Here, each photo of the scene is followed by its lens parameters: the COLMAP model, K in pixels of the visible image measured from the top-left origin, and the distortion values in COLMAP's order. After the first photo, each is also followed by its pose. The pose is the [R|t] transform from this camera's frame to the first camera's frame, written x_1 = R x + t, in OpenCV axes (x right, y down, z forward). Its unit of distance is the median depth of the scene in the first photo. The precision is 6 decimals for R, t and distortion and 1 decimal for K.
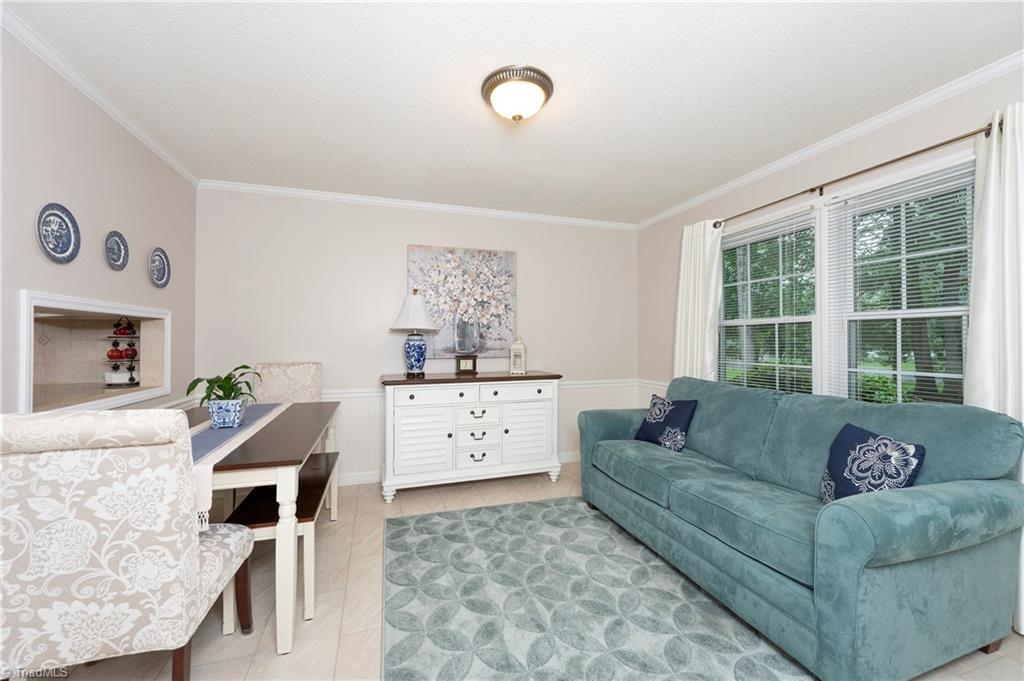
lens RADIAL K [[399.9, 0, 512.3], [0, 399.9, 335.9], [0, 0, 1]] dist [0.000257, 0.000216]
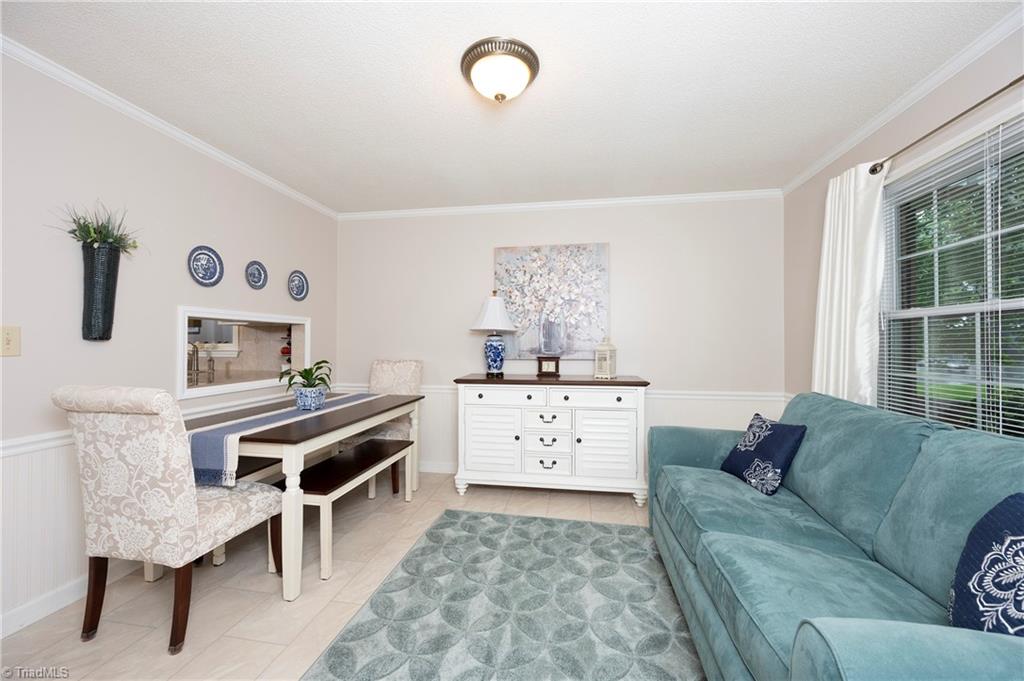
lens RADIAL K [[401.7, 0, 513.6], [0, 401.7, 339.1], [0, 0, 1]] dist [0.000101, 0.000052]
pose [[0.885404, -0.001618, -0.464819, 0.330585], [0.002444, 0.999996, 0.001174, 0.006068], [0.464815, -0.002175, 0.885405, 0.139845]]
